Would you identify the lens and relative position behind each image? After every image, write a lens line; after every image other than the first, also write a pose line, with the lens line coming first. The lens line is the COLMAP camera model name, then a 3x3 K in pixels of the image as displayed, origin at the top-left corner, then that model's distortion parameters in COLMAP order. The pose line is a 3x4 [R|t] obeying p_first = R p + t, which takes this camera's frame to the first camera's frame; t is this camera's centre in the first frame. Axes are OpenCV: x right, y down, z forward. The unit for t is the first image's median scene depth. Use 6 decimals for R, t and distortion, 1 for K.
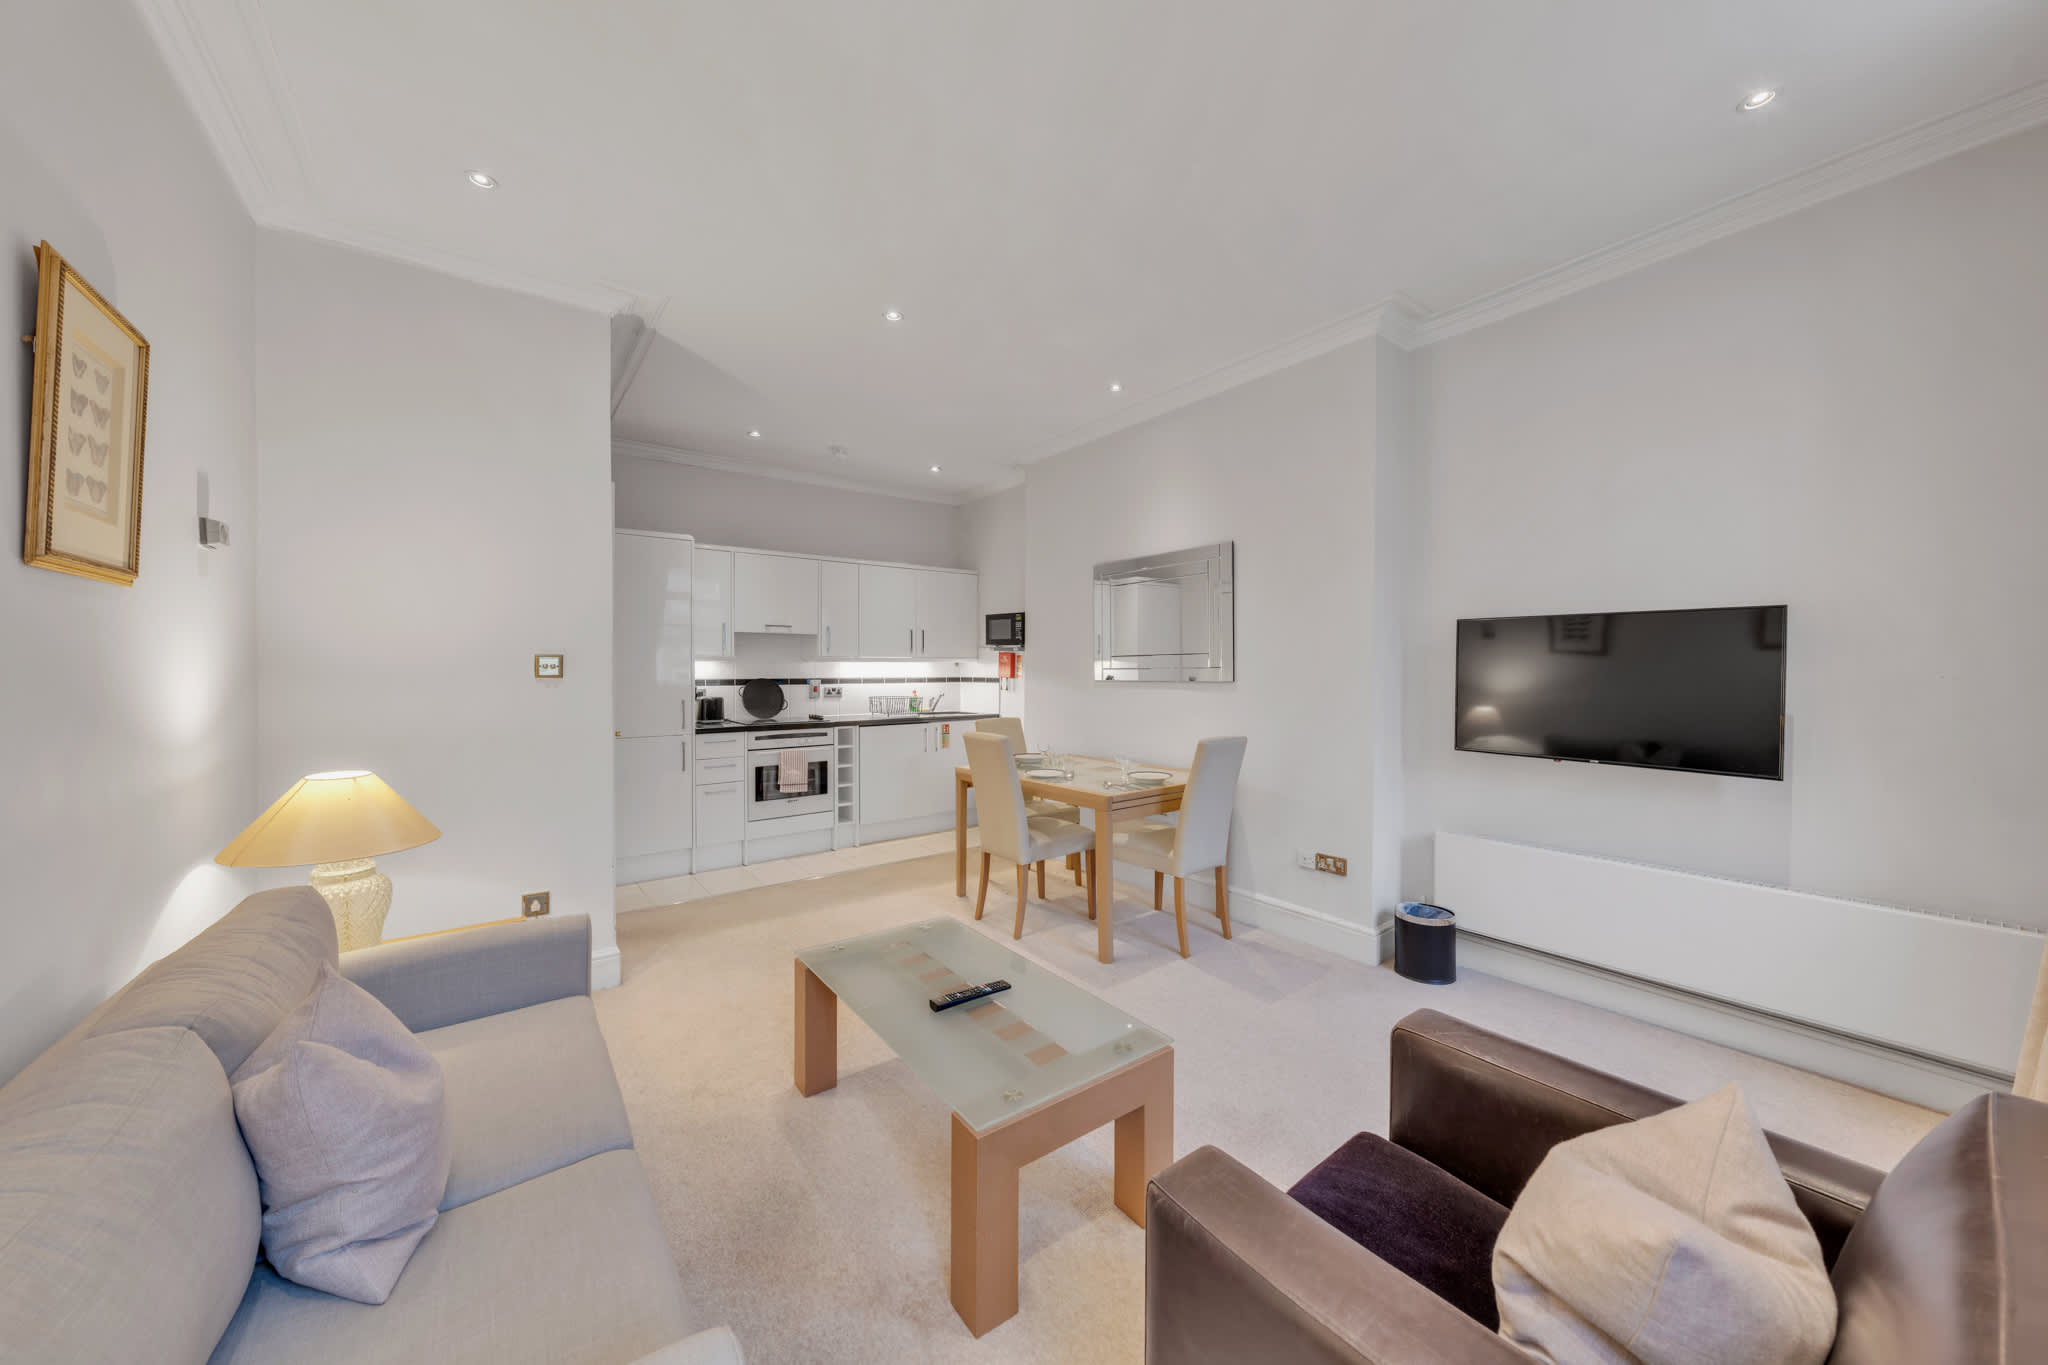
lens RADIAL K [[702.9, 0, 1025.2], [0, 702.9, 678.5], [0, 0, 1]] dist [-0.001648, -0.000310]
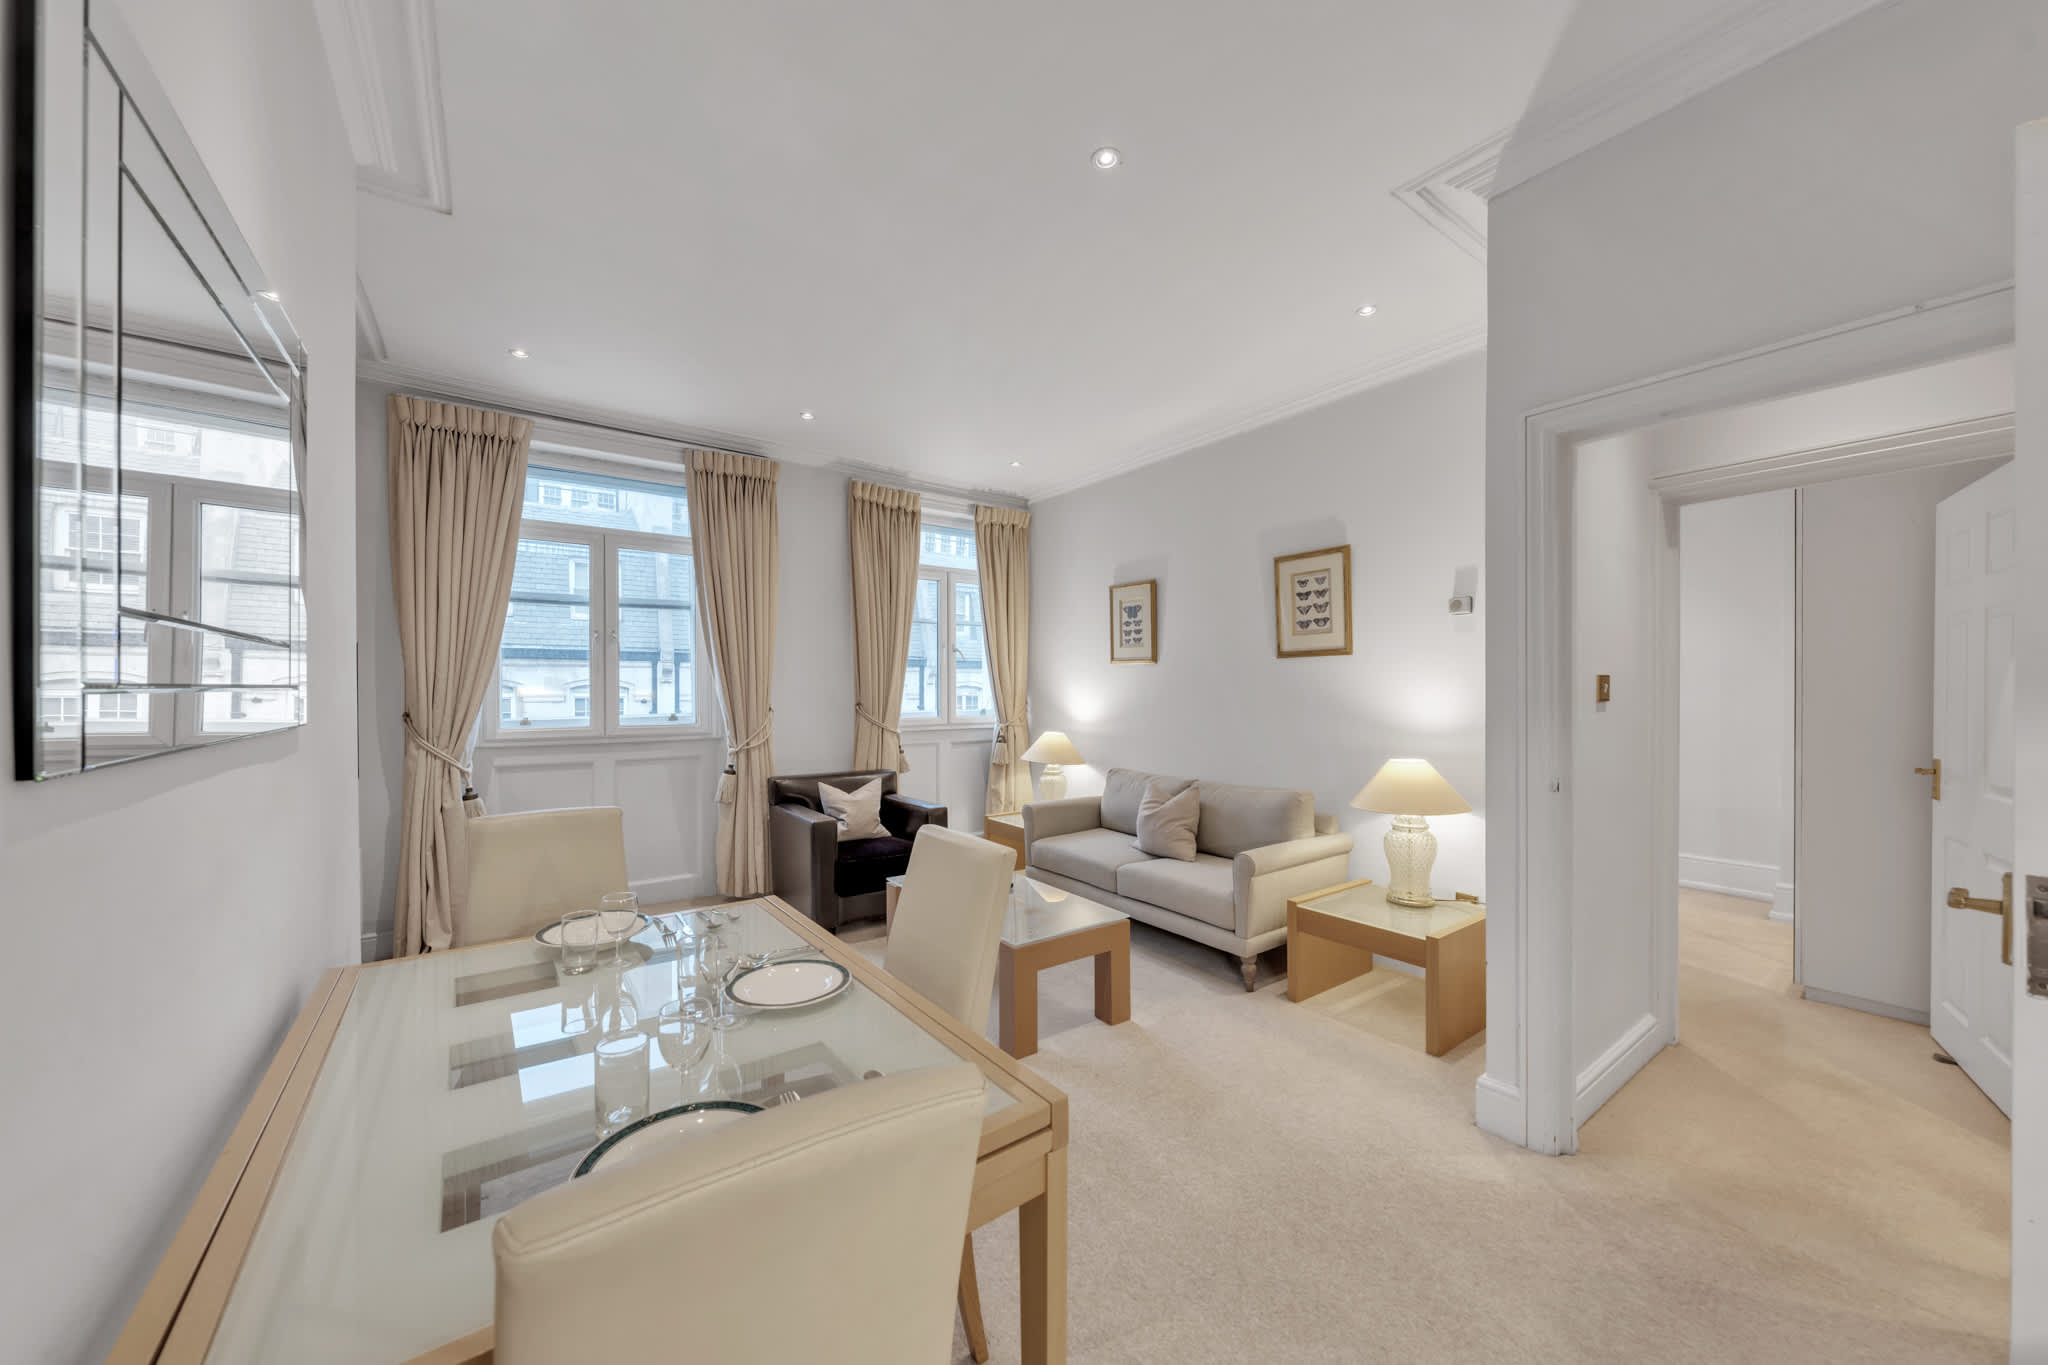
lens RADIAL K [[718.8, 0, 1018.1], [0, 718.8, 687.8], [0, 0, 1]] dist [0.000802, 0.000103]
pose [[-0.999808, 0.004365, 0.019111, -0.061413], [0.004549, 0.999943, 0.009626, -0.013673], [-0.019068, 0.009711, -0.999771, 0.942109]]
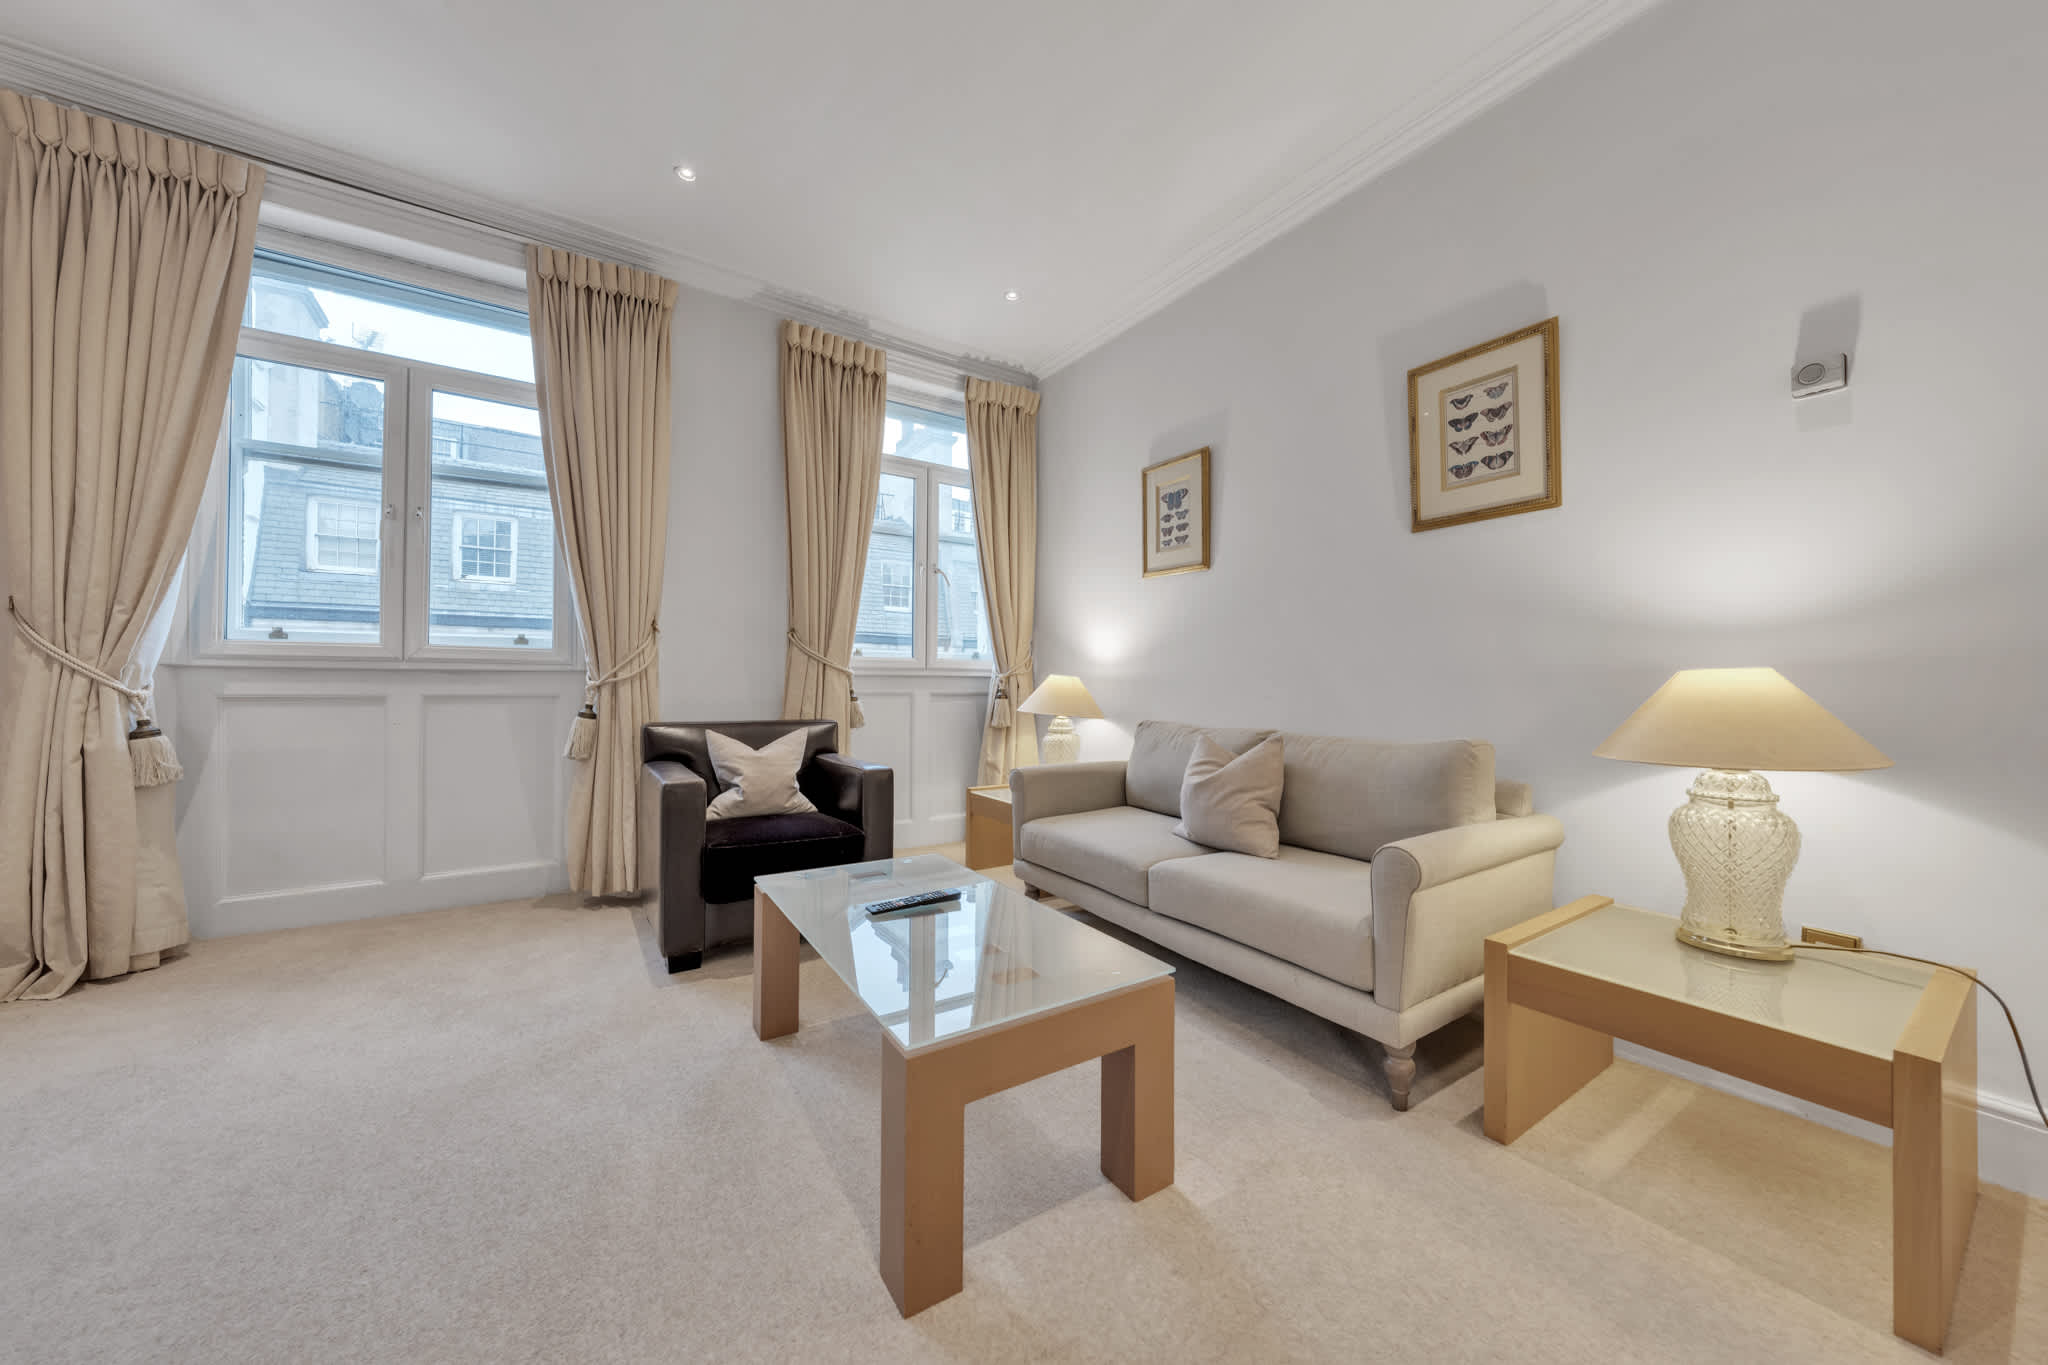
lens RADIAL K [[702.9, 0, 1025.2], [0, 702.9, 678.5], [0, 0, 1]] dist [-0.001648, -0.000310]
pose [[-0.998176, -0.005082, 0.060149, -0.094131], [-0.004777, 0.999975, 0.005214, 0.054203], [-0.060174, 0.004917, -0.998176, 0.667629]]
